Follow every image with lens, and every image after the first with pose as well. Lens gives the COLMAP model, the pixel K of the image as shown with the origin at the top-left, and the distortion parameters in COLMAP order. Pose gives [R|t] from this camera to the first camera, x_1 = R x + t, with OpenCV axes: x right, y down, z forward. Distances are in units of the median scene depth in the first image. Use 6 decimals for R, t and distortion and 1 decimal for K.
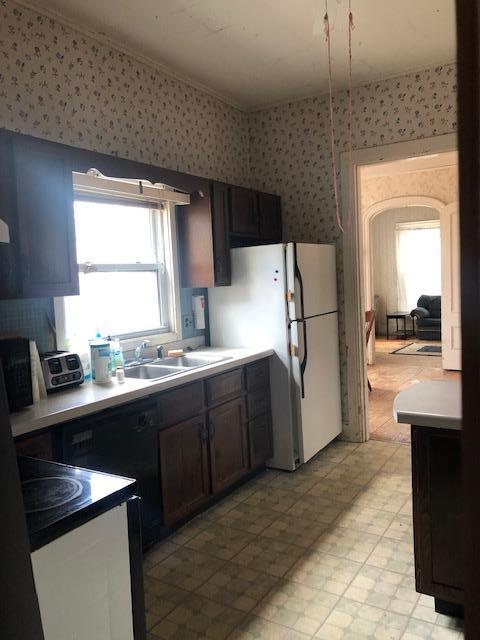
lens RADIAL K [[523.7, 0, 237.6], [0, 523.7, 317.5], [0, 0, 1]] dist [0.026902, -0.030902]
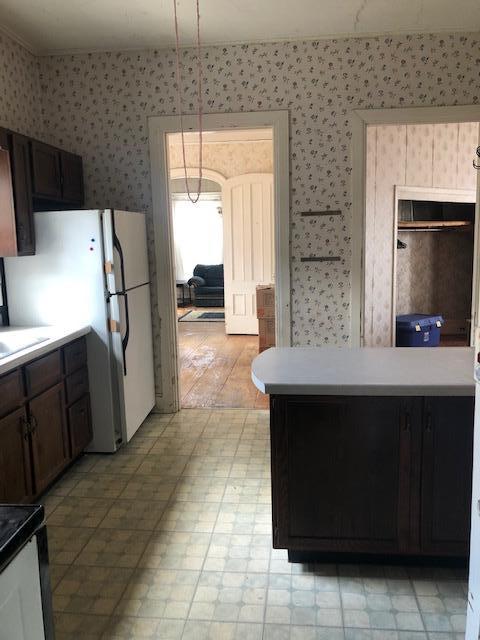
lens RADIAL K [[523.7, 0, 245.5], [0, 523.7, 312.0], [0, 0, 1]] dist [0.026902, -0.030902]
pose [[0.894888, -0.040718, 0.444429, -0.093253], [0.018388, 0.998348, 0.054442, -0.007869], [-0.445911, -0.040547, 0.894158, 0.055593]]
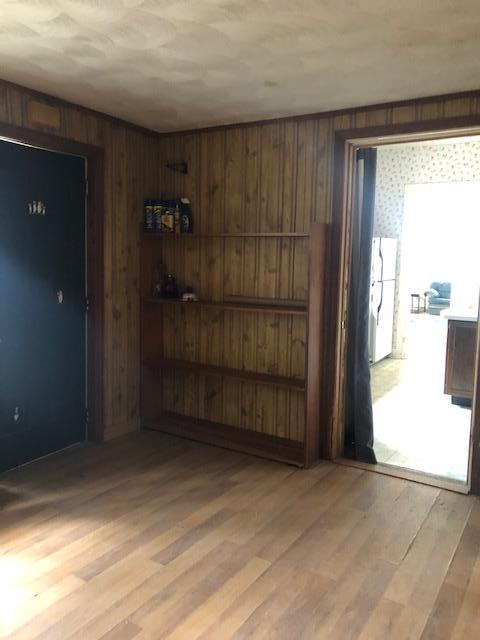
lens RADIAL K [[523.7, 0, 243.0], [0, 523.7, 320.5], [0, 0, 1]] dist [0.026902, -0.030902]
pose [[0.998163, 0.058673, 0.015109, -0.345966], [-0.059253, 0.997385, 0.041380, 0.087026], [-0.012642, -0.042199, 0.999029, -0.745432]]
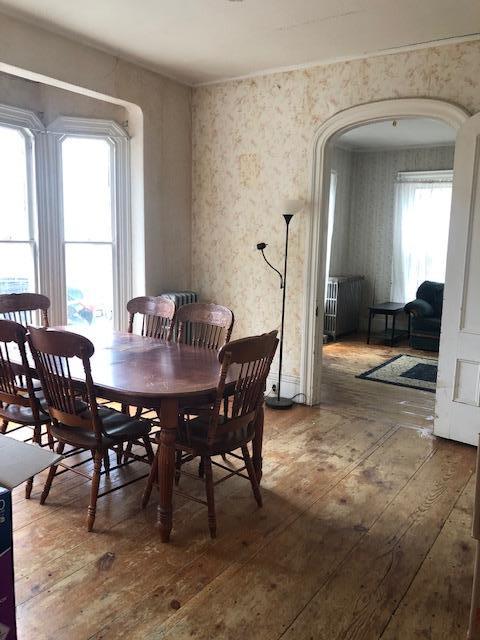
lens RADIAL K [[523.7, 0, 241.4], [0, 523.7, 320.1], [0, 0, 1]] dist [0.026902, -0.030902]
pose [[0.997425, 0.068384, -0.021603, 0.391952], [-0.066444, 0.994540, 0.080471, -0.093216], [0.026988, -0.078829, 0.996523, 0.927534]]
